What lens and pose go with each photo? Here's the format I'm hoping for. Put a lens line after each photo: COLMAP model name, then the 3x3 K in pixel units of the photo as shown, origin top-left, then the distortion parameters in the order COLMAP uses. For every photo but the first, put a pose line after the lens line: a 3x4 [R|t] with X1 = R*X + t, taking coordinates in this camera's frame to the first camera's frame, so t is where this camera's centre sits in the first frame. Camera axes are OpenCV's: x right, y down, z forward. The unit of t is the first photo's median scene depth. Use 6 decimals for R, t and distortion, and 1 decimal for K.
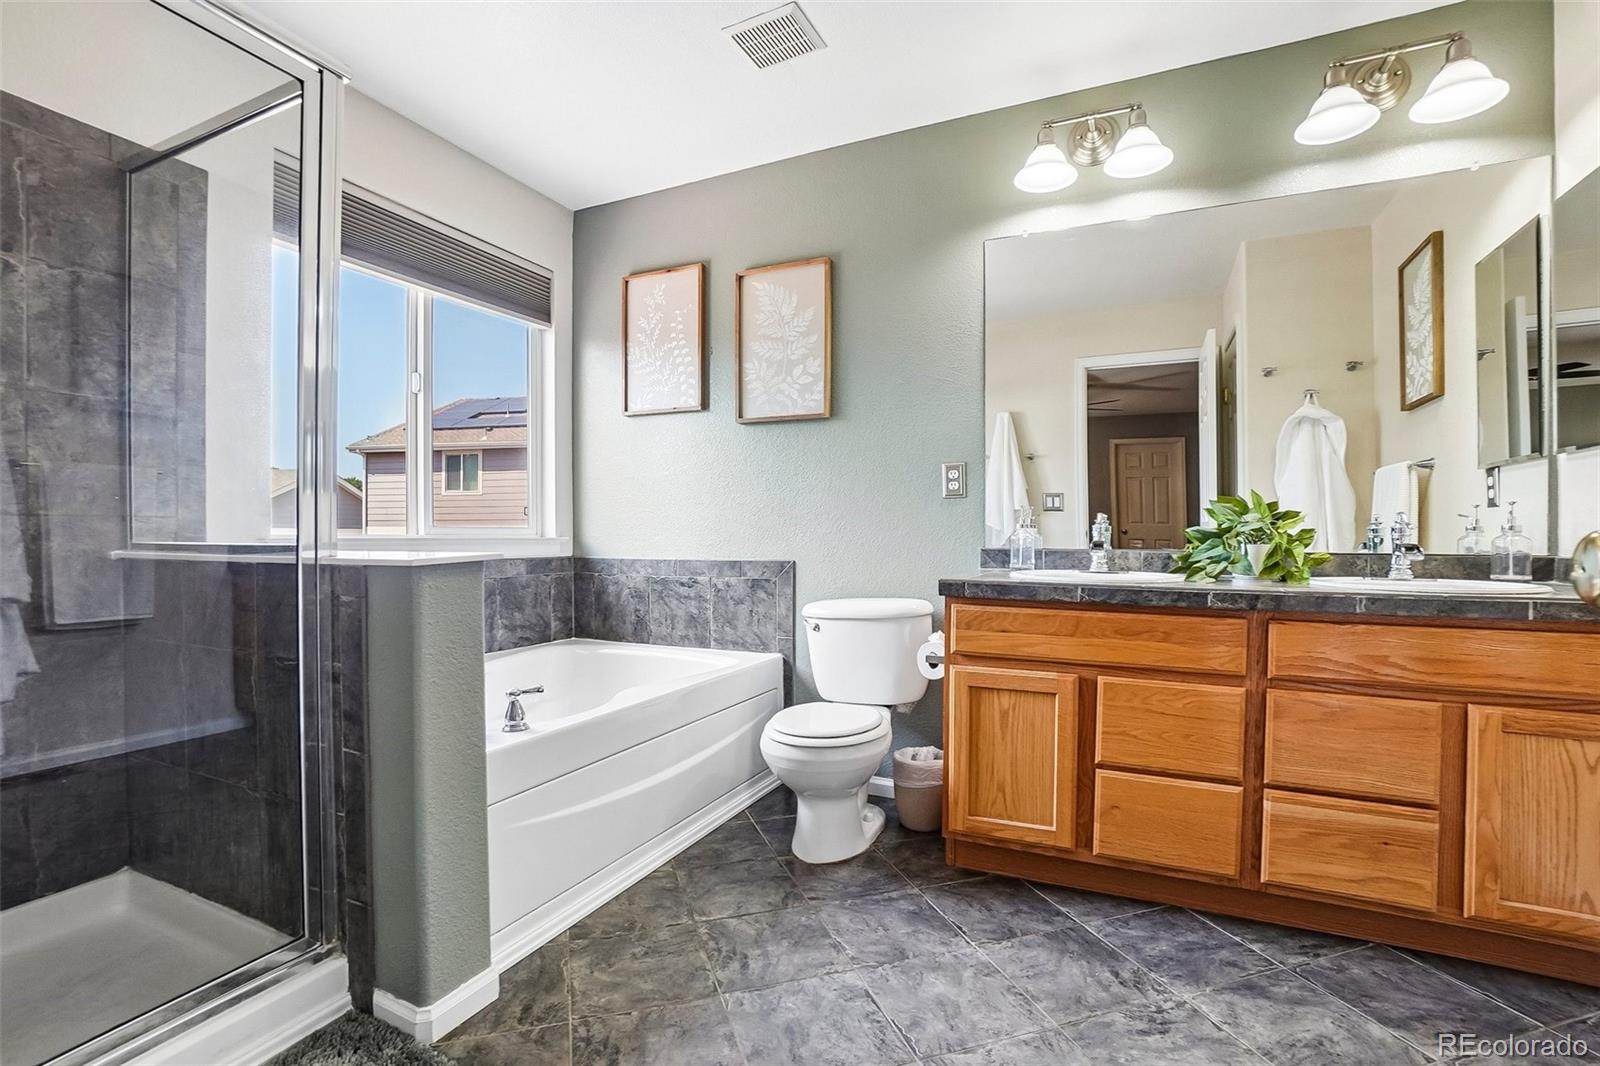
lens RADIAL K [[737.1, 0, 782.7], [0, 737.1, 538.5], [0, 0, 1]] dist [-0.044594, 0.000766]
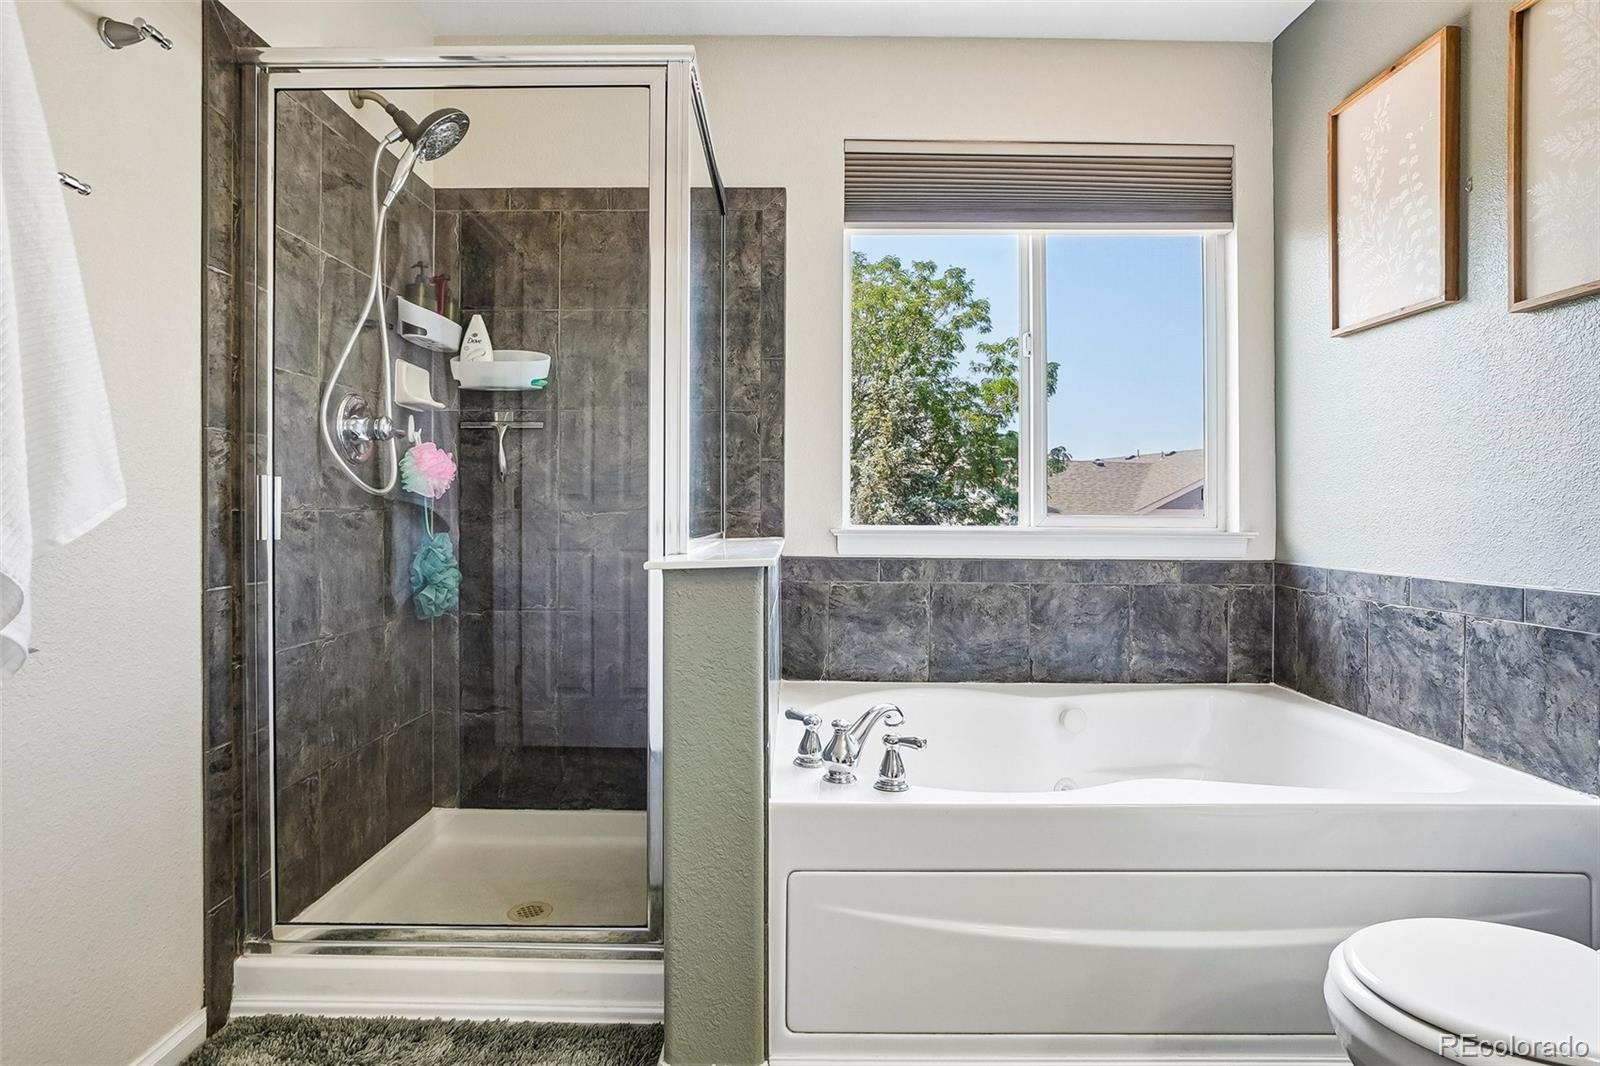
lens RADIAL K [[842.2, 0, 800.5], [0, 842.2, 518.8], [0, 0, 1]] dist [-0.051608, 0.028180]
pose [[0.427591, 0.008448, -0.903933, 0.228215], [-0.008621, 0.999949, 0.005268, -0.015166], [0.903931, 0.005540, 0.427642, 0.312637]]
